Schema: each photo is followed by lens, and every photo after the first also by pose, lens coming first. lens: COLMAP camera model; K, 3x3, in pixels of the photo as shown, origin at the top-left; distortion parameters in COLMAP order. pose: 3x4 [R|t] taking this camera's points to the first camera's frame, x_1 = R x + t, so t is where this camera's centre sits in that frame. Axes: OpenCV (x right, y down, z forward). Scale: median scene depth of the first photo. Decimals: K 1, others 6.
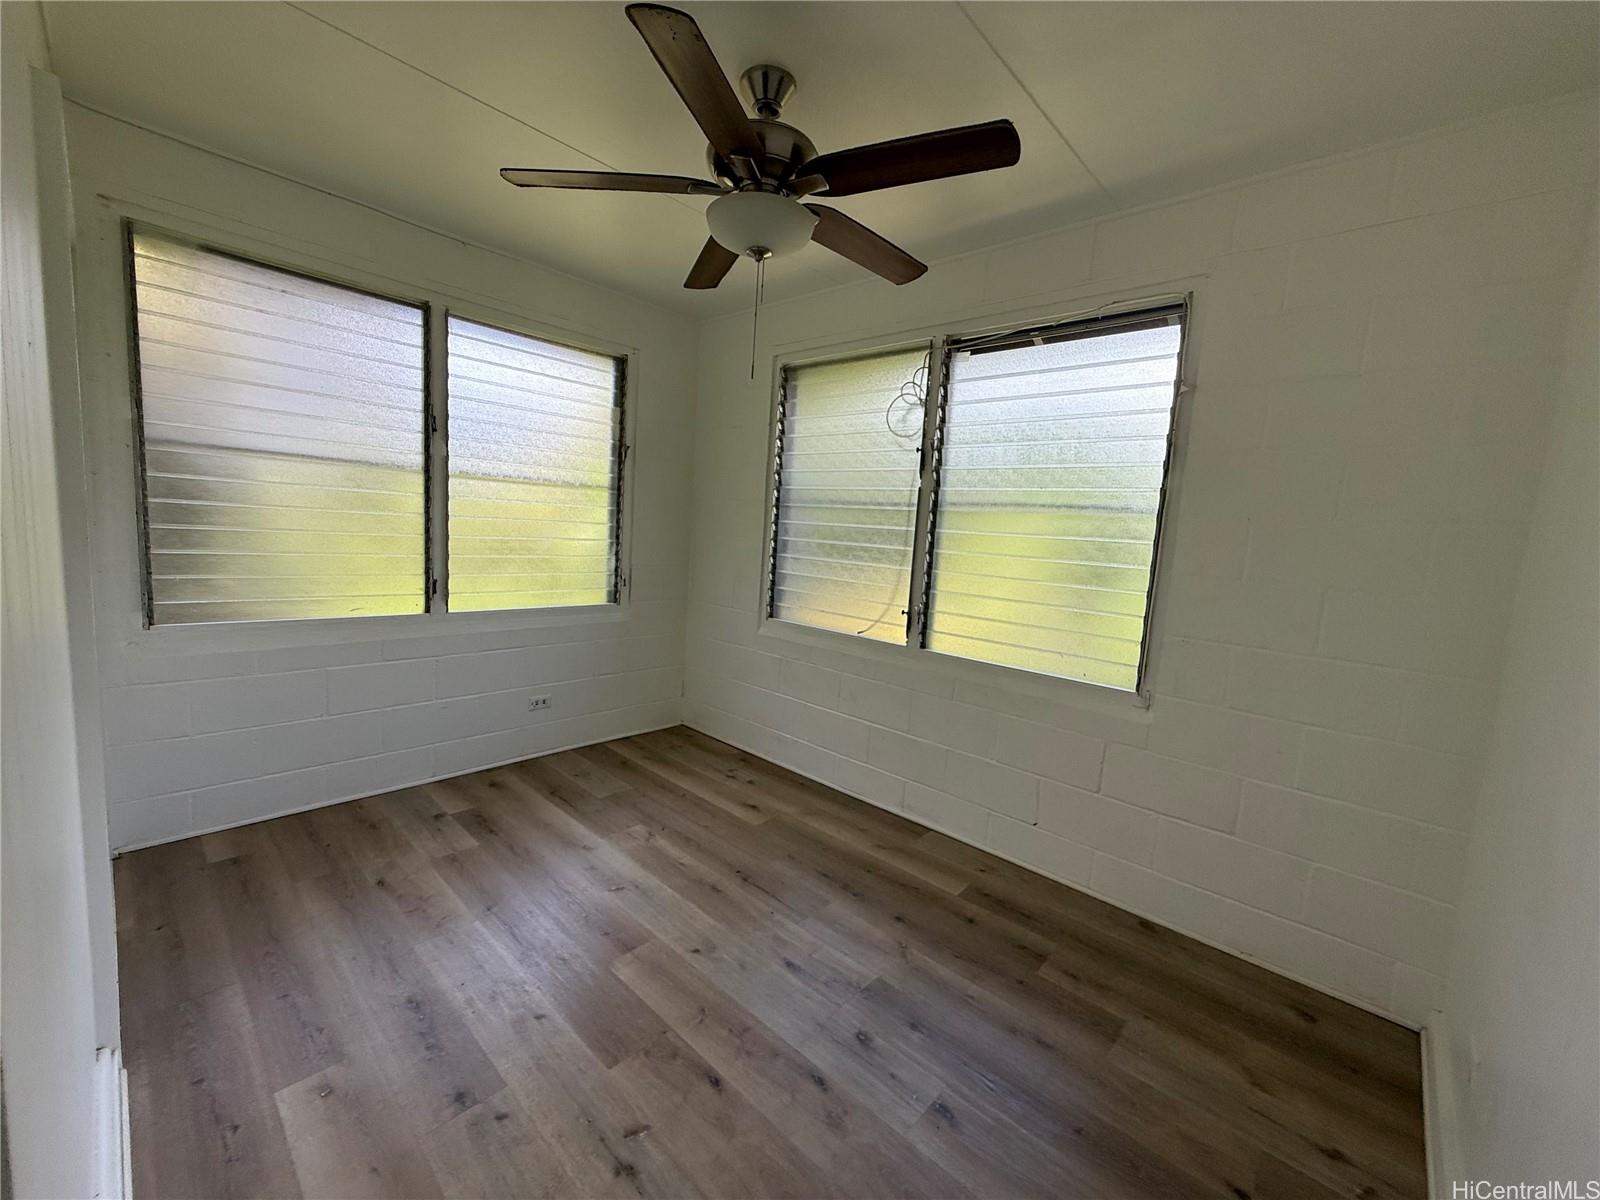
lens RADIAL K [[643.9, 0, 795.5], [0, 643.9, 602.1], [0, 0, 1]] dist [-0.000172, 0.000107]
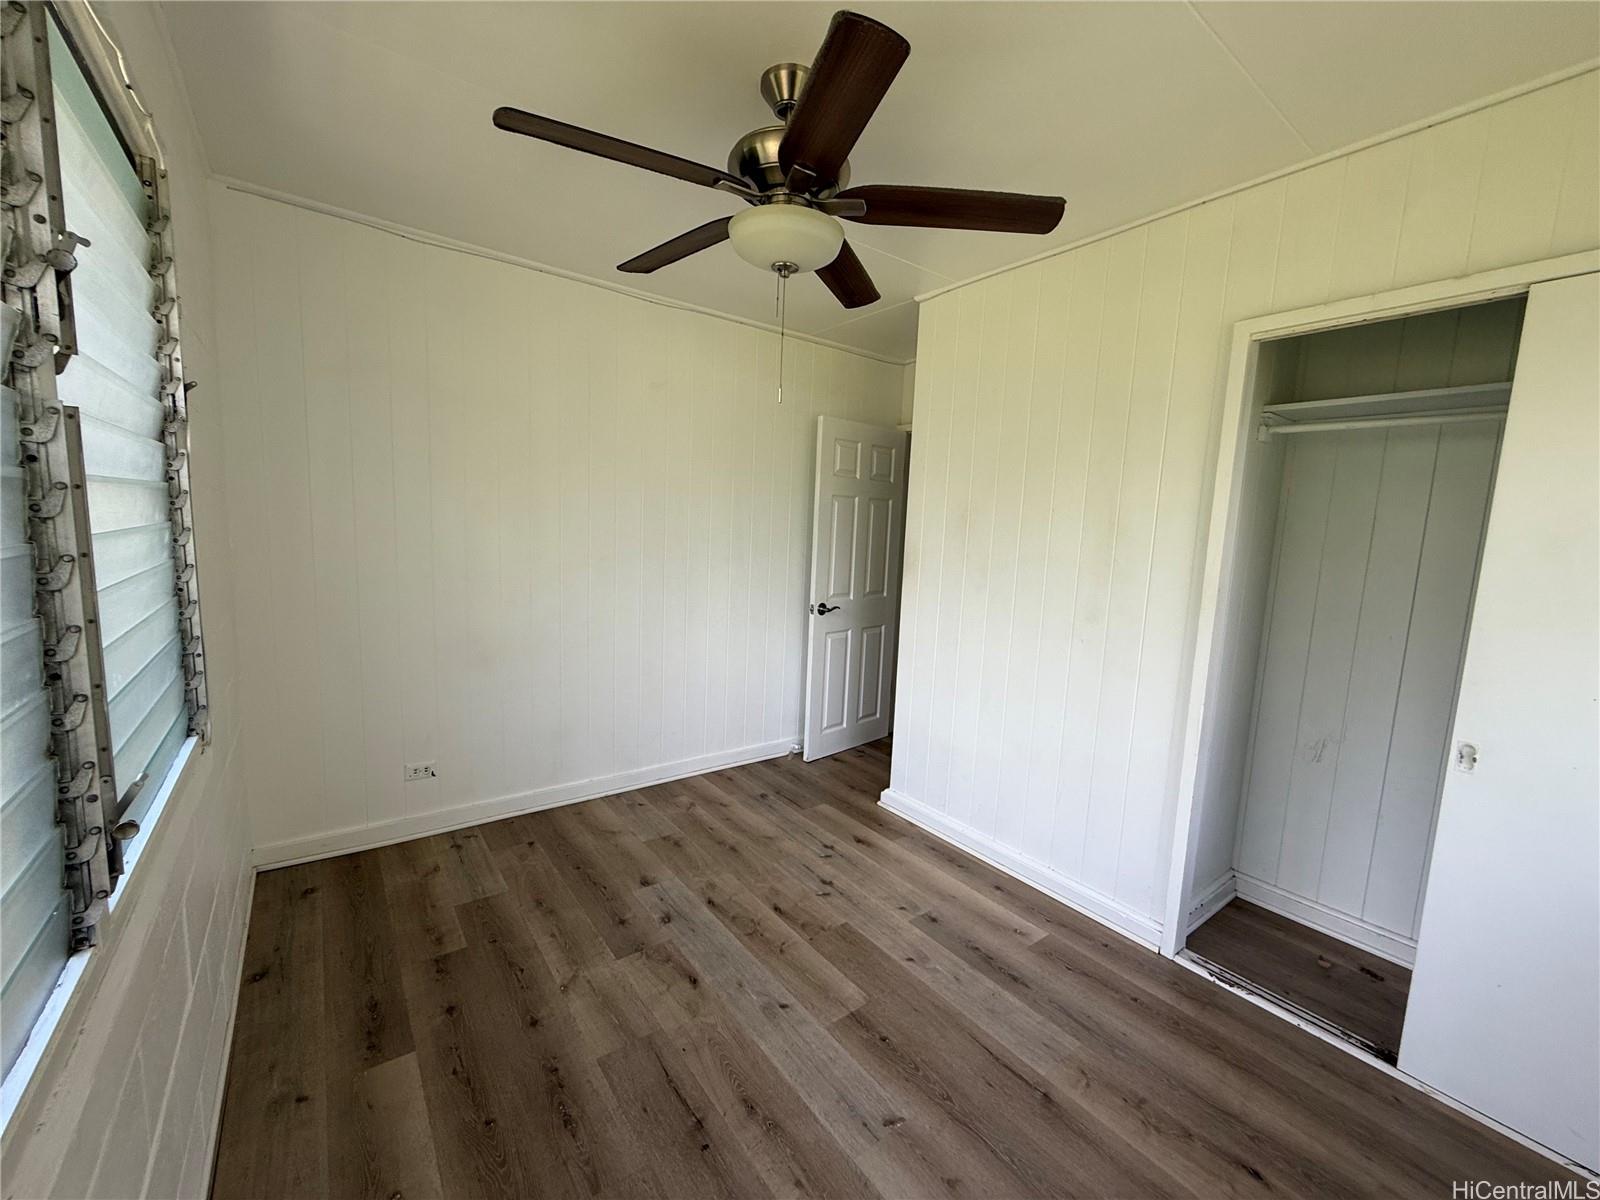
lens RADIAL K [[643.9, 0, 799.3], [0, 643.9, 598.6], [0, 0, 1]] dist [-0.000172, 0.000107]
pose [[-0.979343, -0.124671, 0.159201, -0.260820], [-0.082969, 0.965742, 0.245882, -0.285728], [-0.184401, 0.227594, -0.956137, 1.818147]]
